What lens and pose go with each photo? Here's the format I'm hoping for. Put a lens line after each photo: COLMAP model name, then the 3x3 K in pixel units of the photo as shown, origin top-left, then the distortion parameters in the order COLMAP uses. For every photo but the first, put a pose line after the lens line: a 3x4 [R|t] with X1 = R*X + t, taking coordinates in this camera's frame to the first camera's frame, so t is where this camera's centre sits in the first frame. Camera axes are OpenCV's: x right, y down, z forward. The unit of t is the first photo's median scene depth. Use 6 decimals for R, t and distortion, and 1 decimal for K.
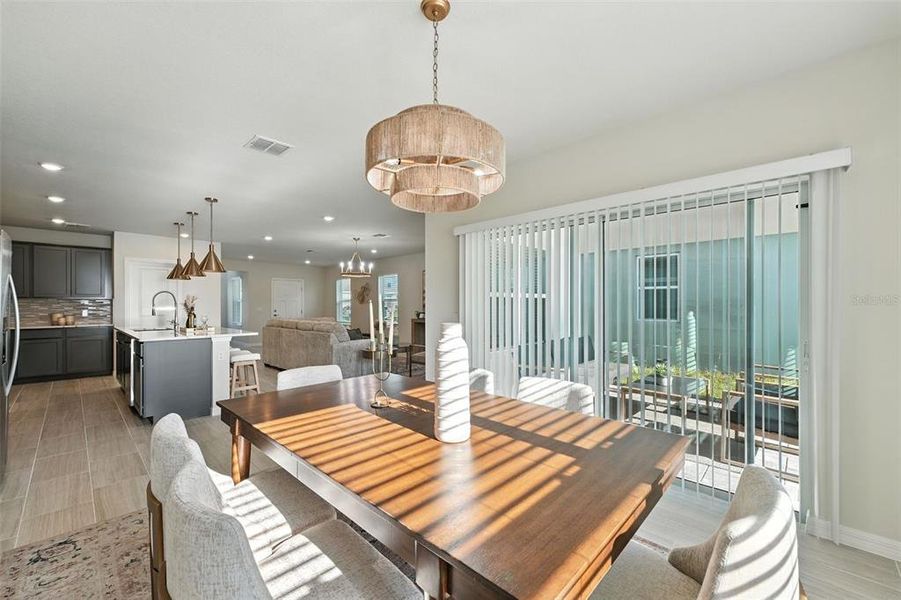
lens RADIAL K [[370.2, 0, 452.3], [0, 370.2, 302.4], [0, 0, 1]] dist [0.002742, 0.000421]
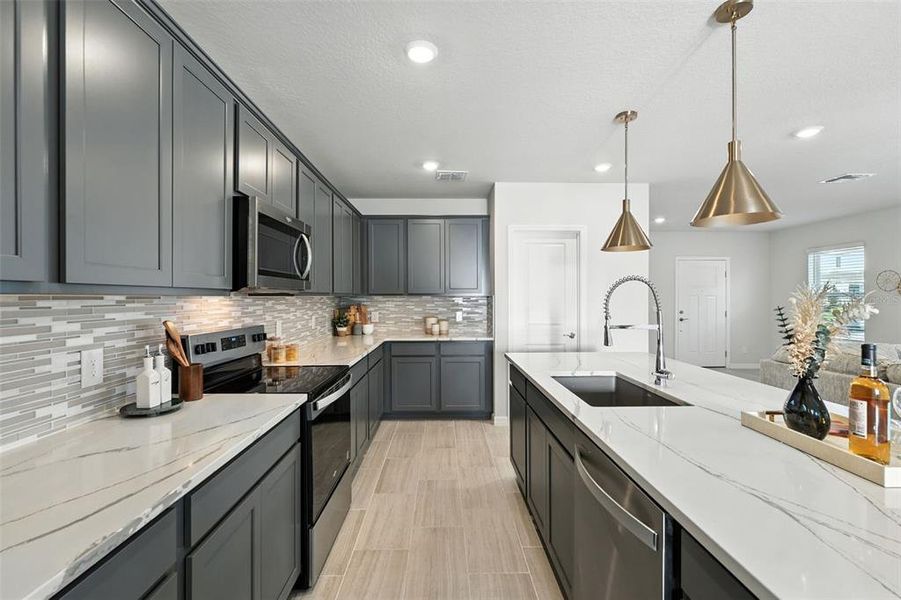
lens RADIAL K [[370.2, 0, 450.0], [0, 370.2, 296.5], [0, 0, 1]] dist [0.002742, 0.000421]
pose [[0.712708, 0.000242, -0.701460, -0.537693], [0.004040, 0.999982, 0.004449, -0.011153], [0.701449, -0.006004, 0.712695, 0.517086]]
